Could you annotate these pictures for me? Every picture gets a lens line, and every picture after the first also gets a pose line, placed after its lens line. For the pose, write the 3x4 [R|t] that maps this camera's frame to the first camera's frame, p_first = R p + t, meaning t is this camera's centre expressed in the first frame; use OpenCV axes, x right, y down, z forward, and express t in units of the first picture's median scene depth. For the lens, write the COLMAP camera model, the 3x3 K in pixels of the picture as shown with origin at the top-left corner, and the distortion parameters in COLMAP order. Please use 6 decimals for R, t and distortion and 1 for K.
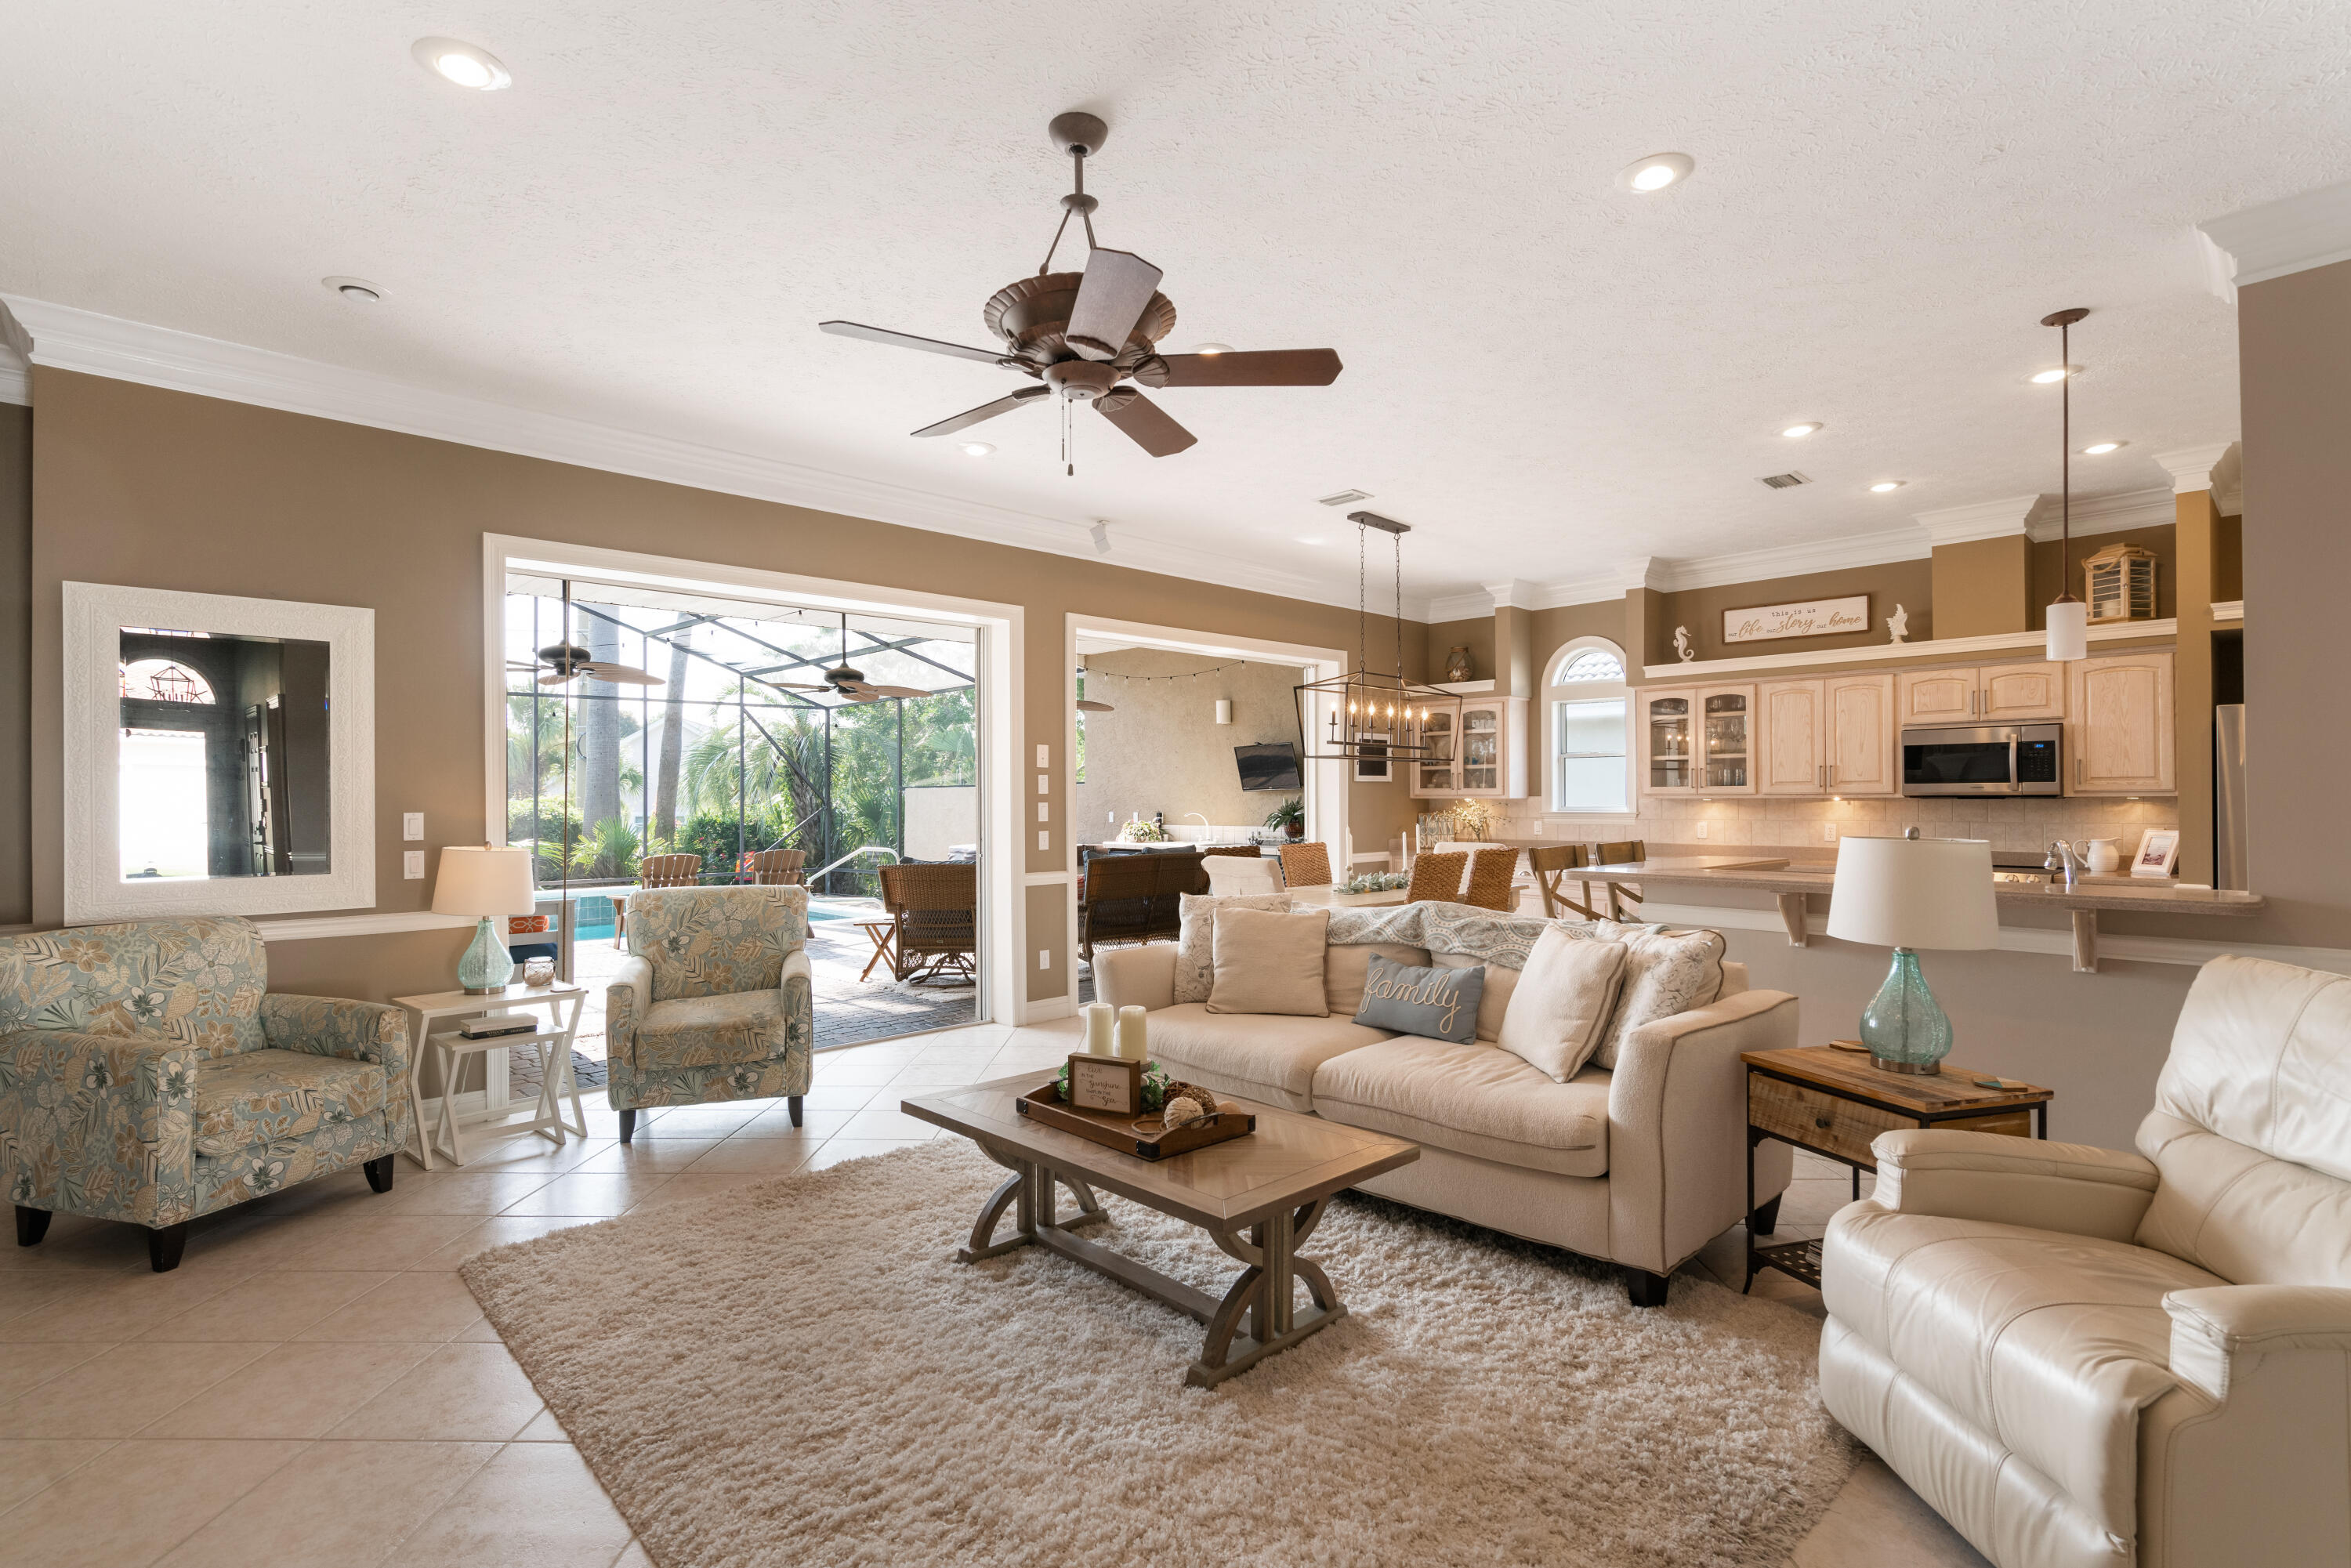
lens RADIAL K [[1097.4, 0, 1144.7], [0, 1097.4, 791.5], [0, 0, 1]] dist [-0.005870, 0.002629]
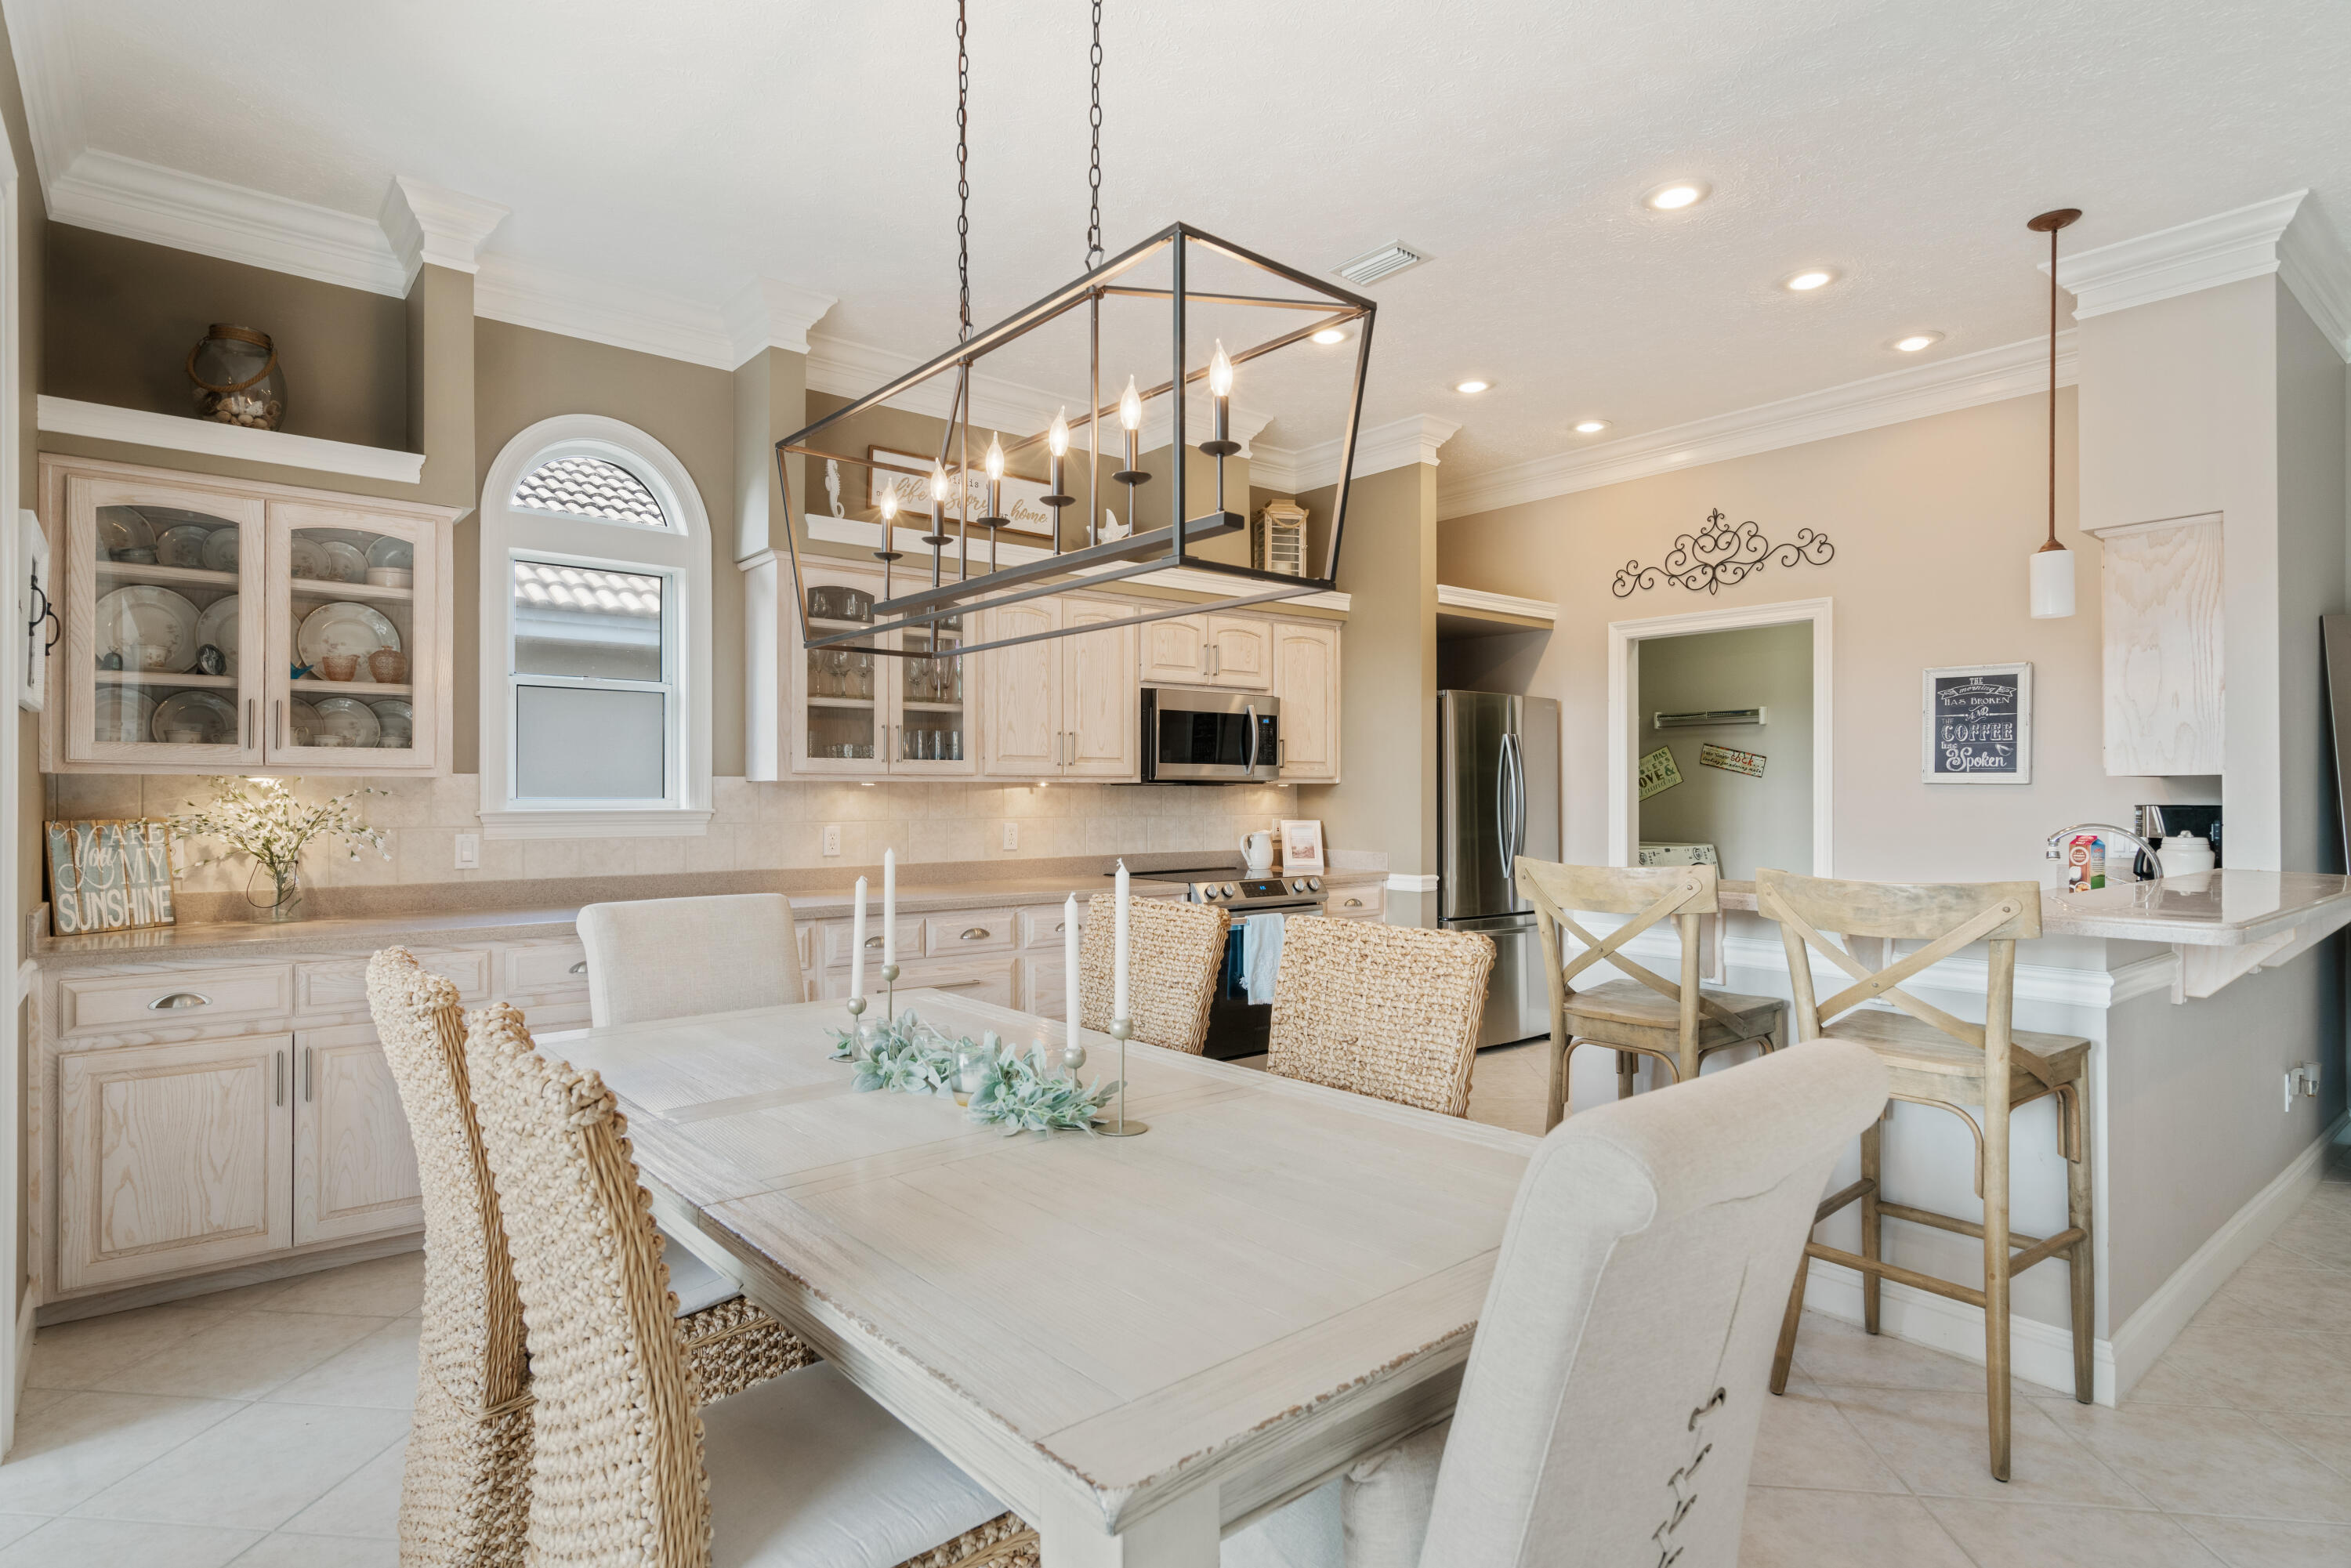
lens RADIAL K [[1205.3, 0, 1146.8], [0, 1205.3, 789.8], [0, 0, 1]] dist [0.005262, 0.000962]
pose [[0.072774, 0.006757, 0.997326, -0.124037], [-0.006058, 0.999962, -0.006333, 0.021289], [-0.997330, -0.005581, 0.072812, 1.340394]]
